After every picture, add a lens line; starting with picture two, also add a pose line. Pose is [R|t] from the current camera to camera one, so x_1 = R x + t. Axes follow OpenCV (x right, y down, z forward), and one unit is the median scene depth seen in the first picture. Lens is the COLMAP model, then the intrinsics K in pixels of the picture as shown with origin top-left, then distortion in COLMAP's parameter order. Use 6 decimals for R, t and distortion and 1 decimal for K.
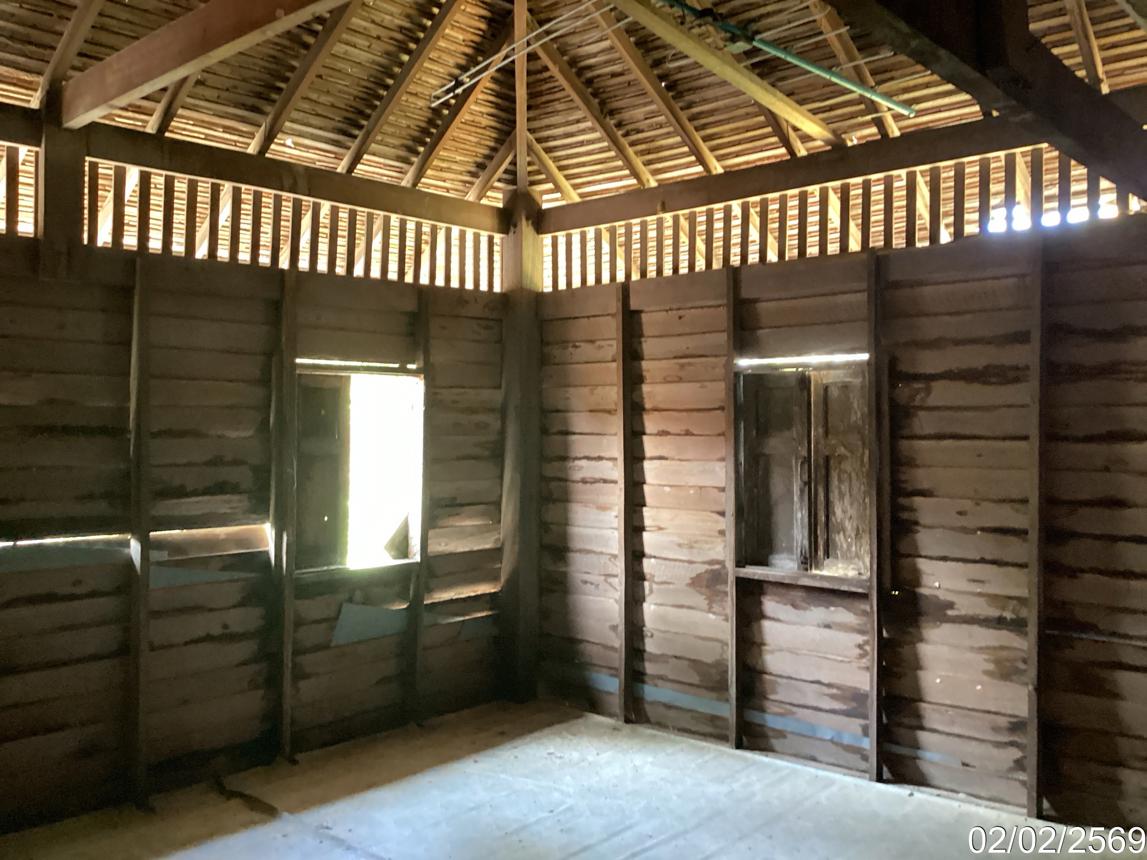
lens RADIAL K [[1030.6, 0, 573.5], [0, 1030.6, 430.0], [0, 0, 1]] dist [0.105343, -0.208295]
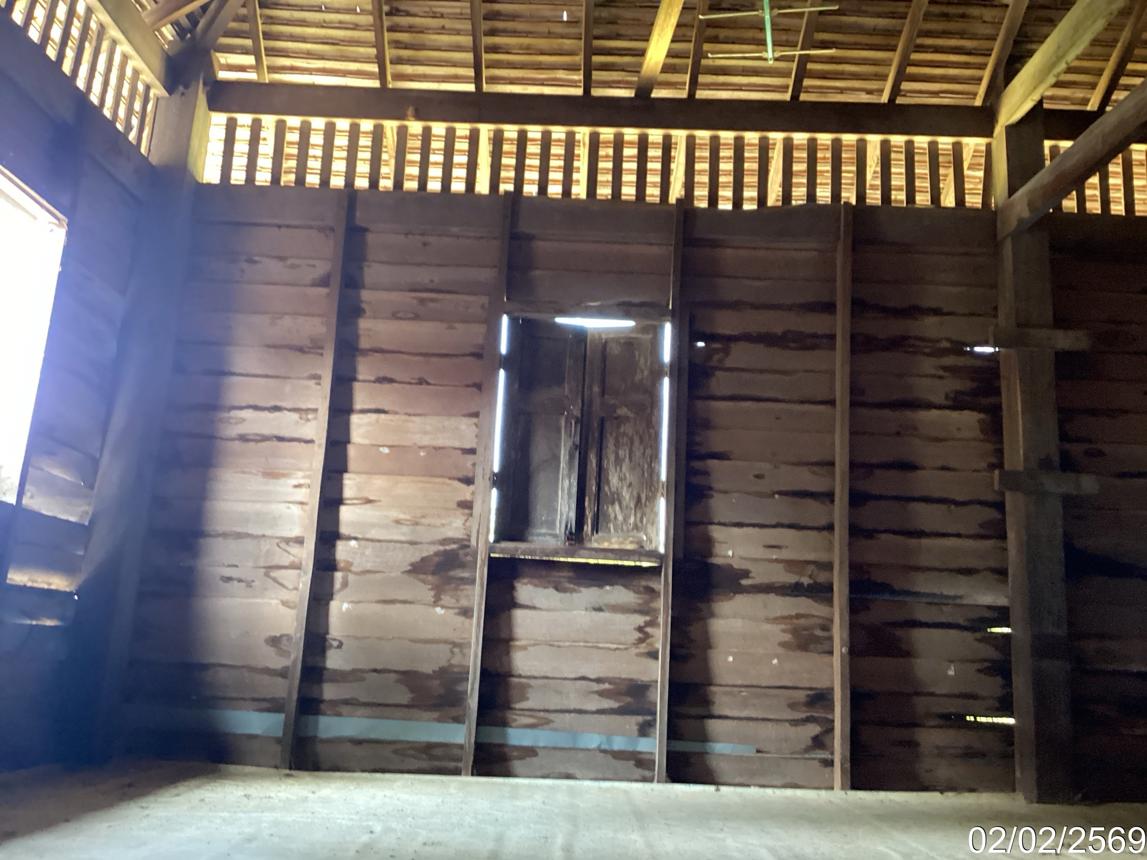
lens RADIAL K [[1030.6, 0, 573.5], [0, 1030.6, 430.0], [0, 0, 1]] dist [0.105343, -0.208295]
pose [[0.753307, 0.170750, 0.635116, -0.330177], [-0.044644, 0.976757, -0.209648, 0.219174], [-0.656152, 0.129575, 0.743421, 0.355064]]
